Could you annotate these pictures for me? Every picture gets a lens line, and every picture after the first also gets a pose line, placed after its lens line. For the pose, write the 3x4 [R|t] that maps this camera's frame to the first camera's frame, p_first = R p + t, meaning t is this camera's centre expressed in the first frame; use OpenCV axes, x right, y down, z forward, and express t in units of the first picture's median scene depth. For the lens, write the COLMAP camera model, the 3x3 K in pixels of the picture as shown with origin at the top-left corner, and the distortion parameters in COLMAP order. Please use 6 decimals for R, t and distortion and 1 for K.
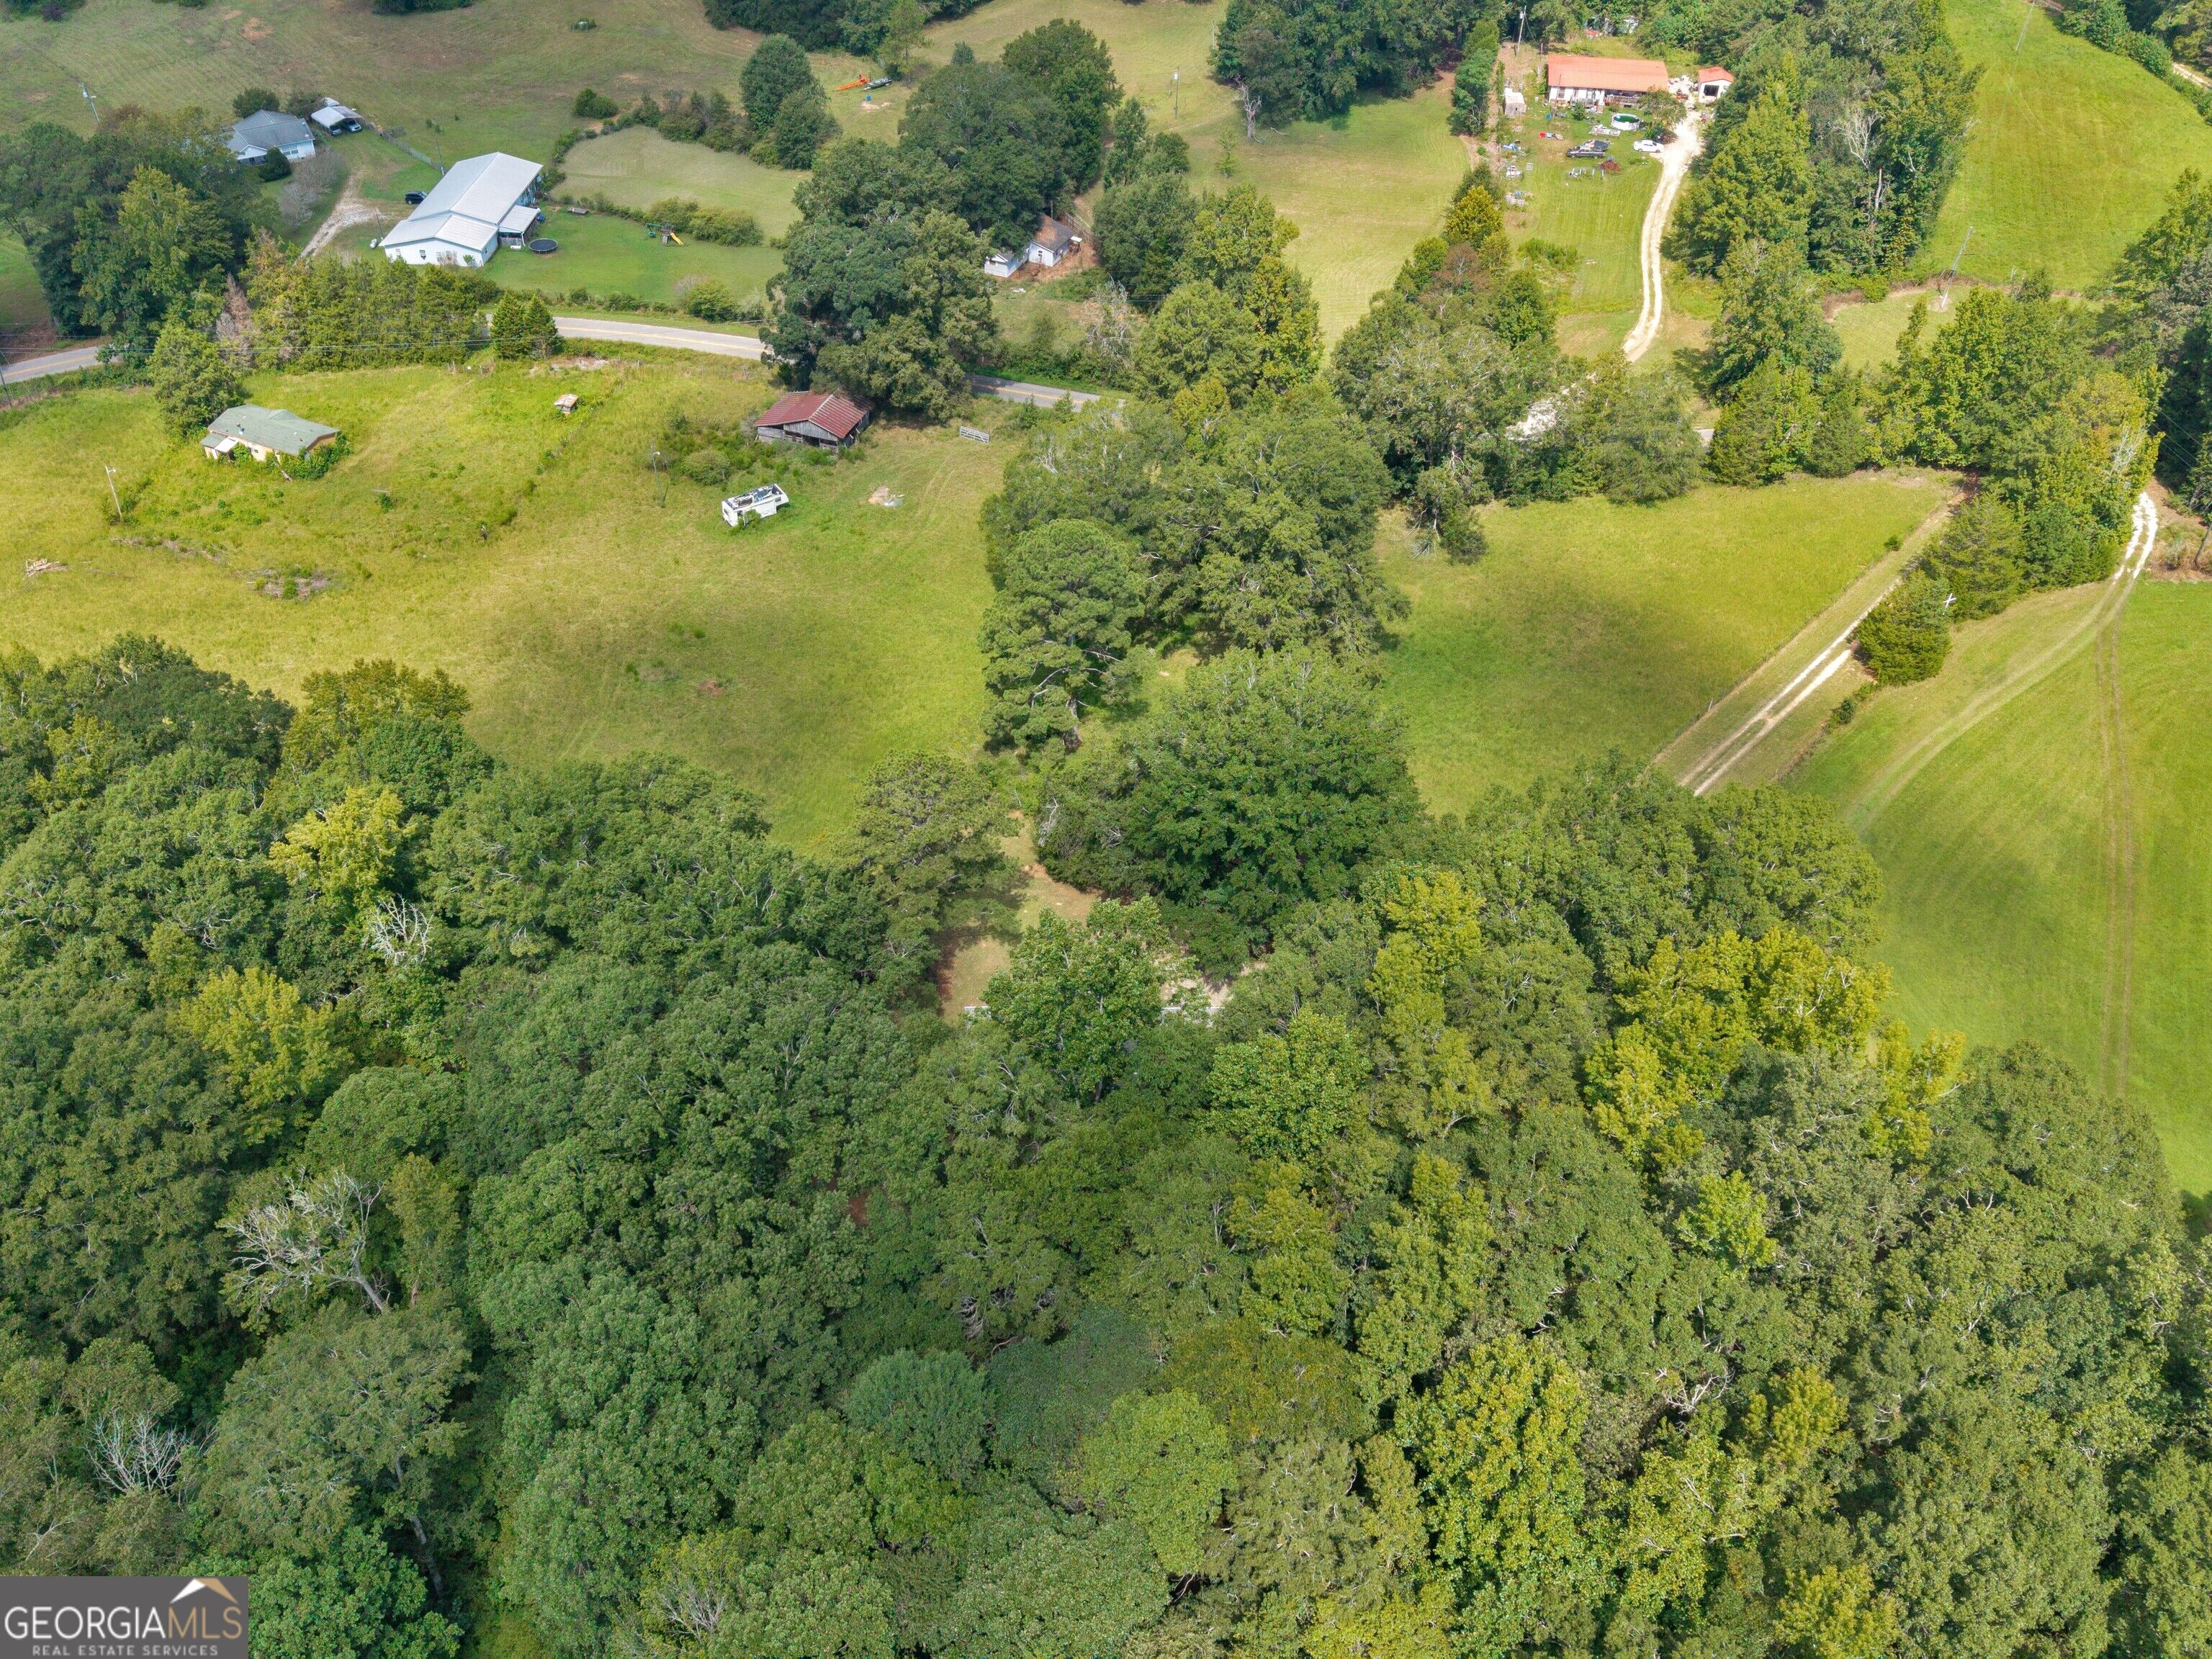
lens RADIAL K [[1532.0, 0, 1106.0], [0, 1532.0, 829.5], [0, 0, 1]] dist [0.028932, -0.048198]
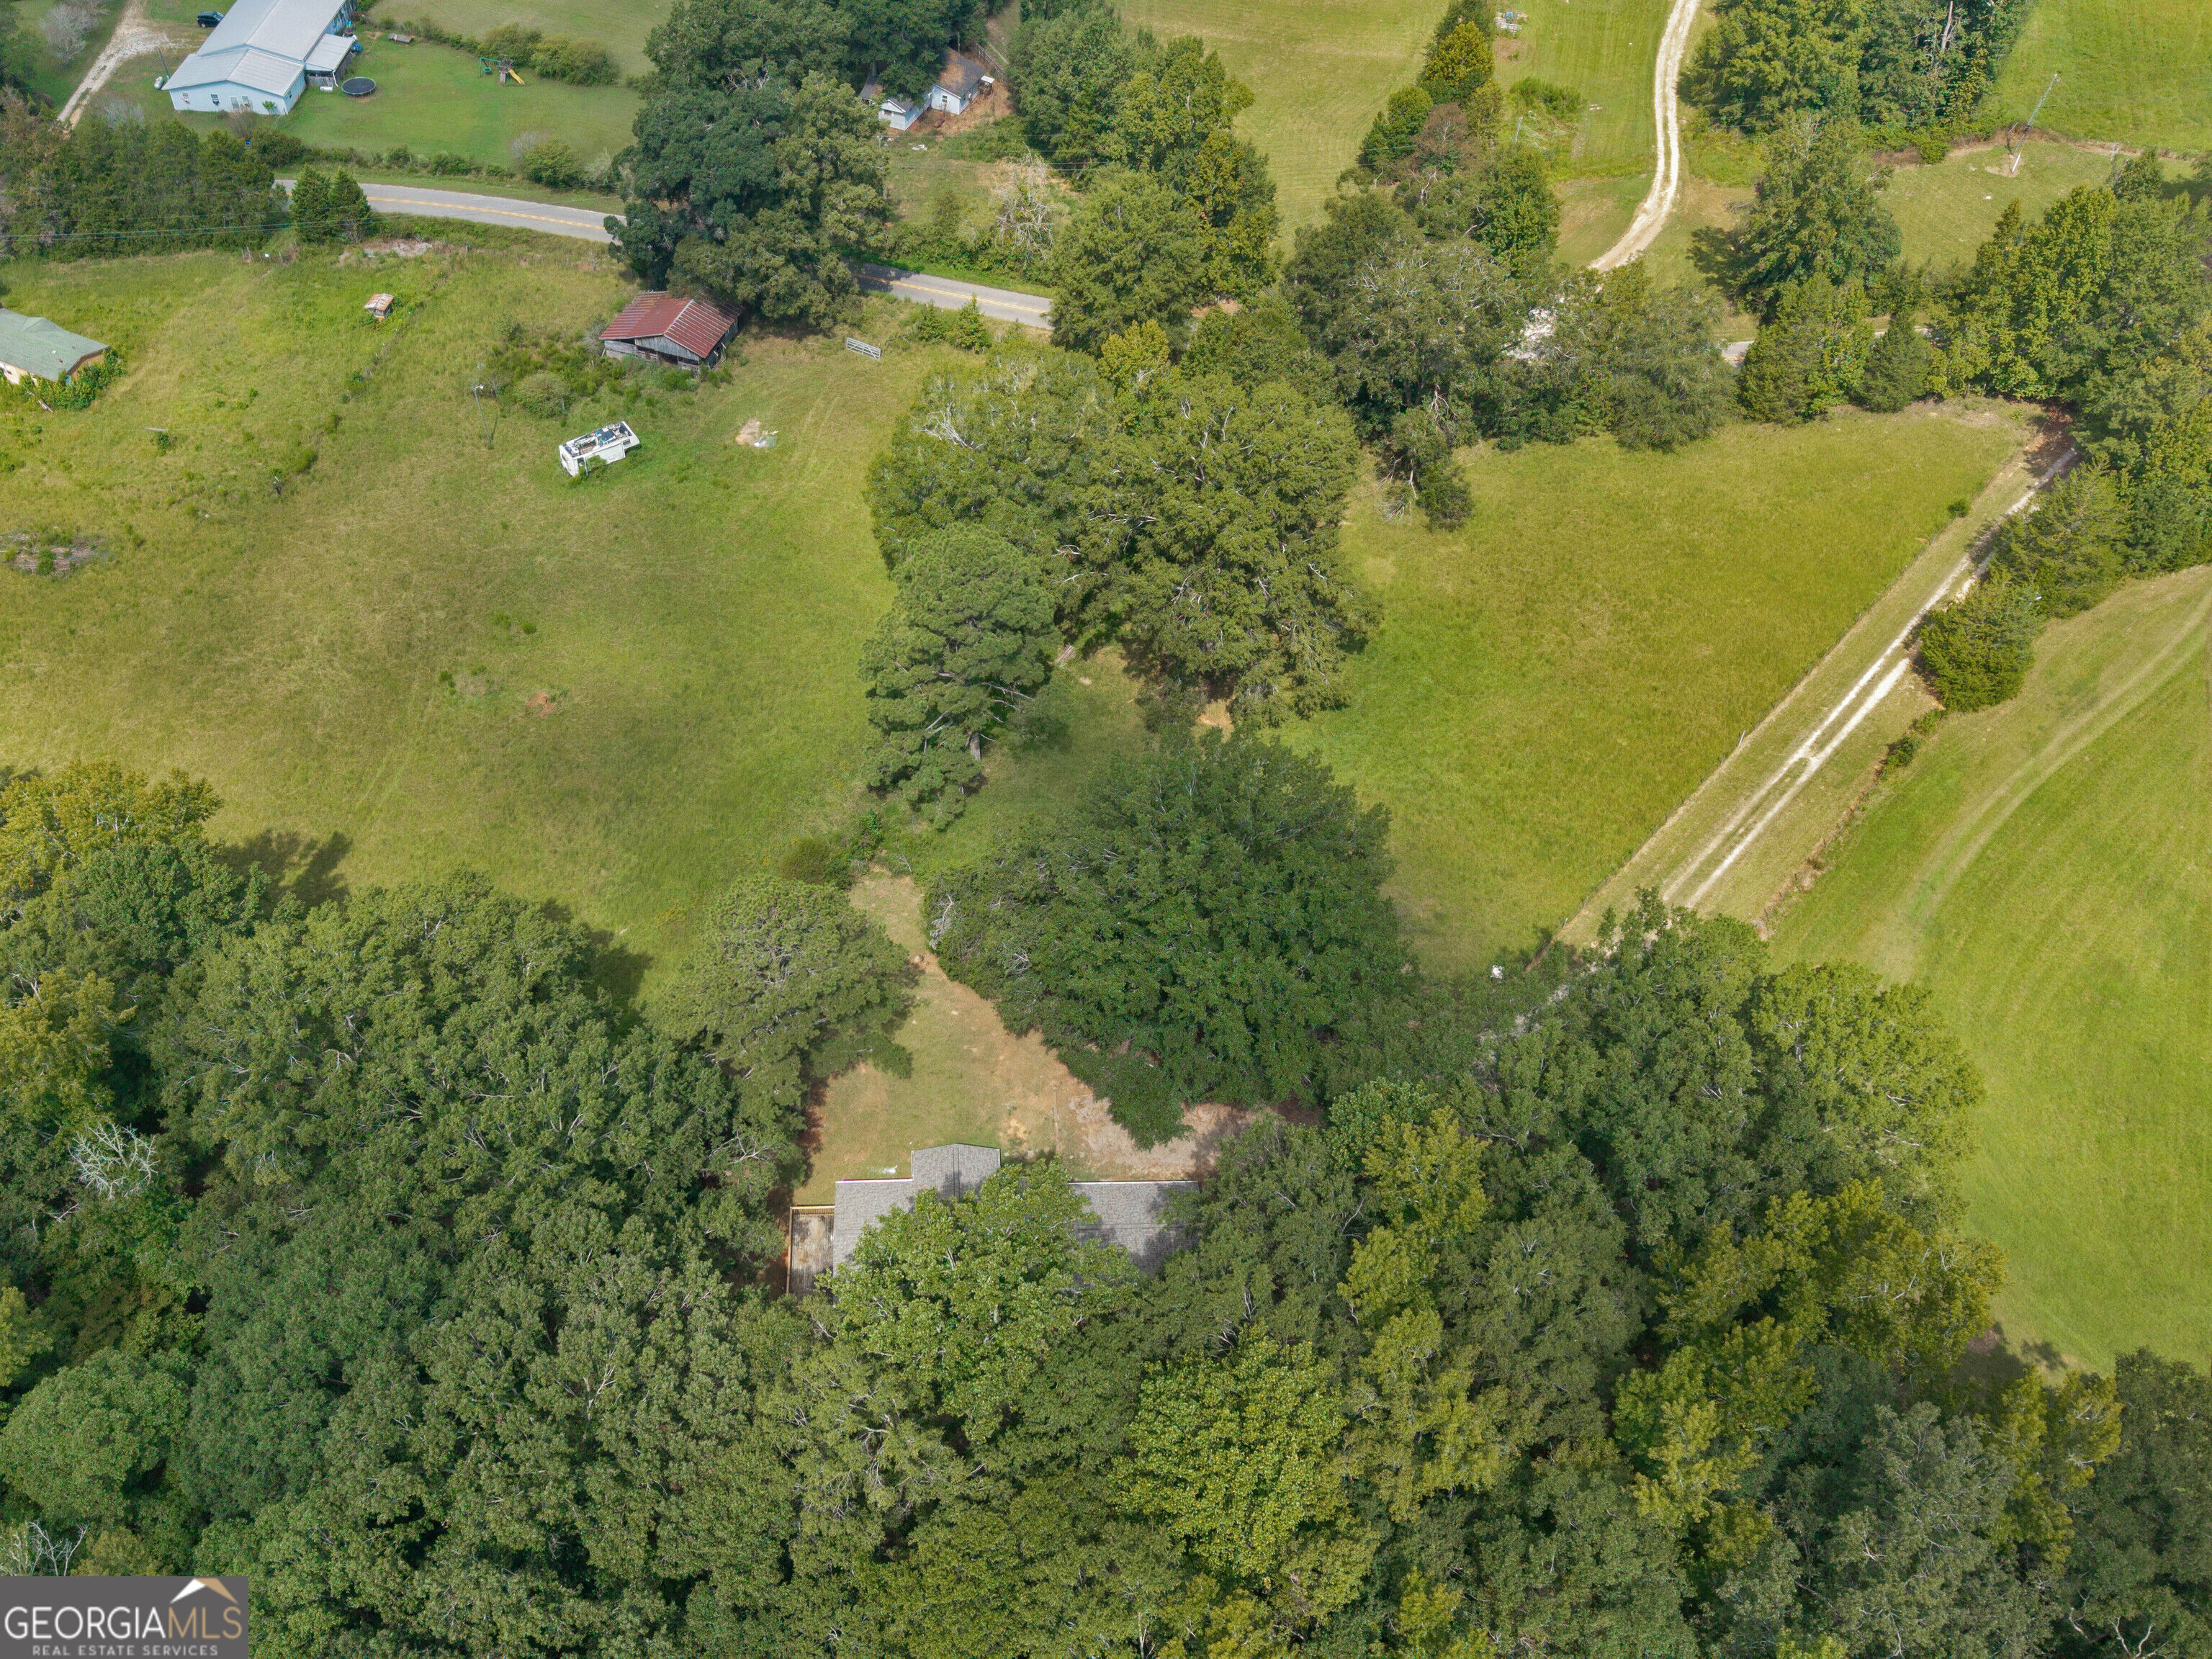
lens RADIAL K [[1620.9, 0, 1019.1], [0, 1620.9, 828.7], [0, 0, 1]] dist [0.001494, -0.000179]
pose [[0.999980, 0.004486, -0.004539, 0.005346], [-0.003966, 0.994072, 0.108648, -0.098695], [0.005000, -0.108628, 0.994070, 0.095521]]
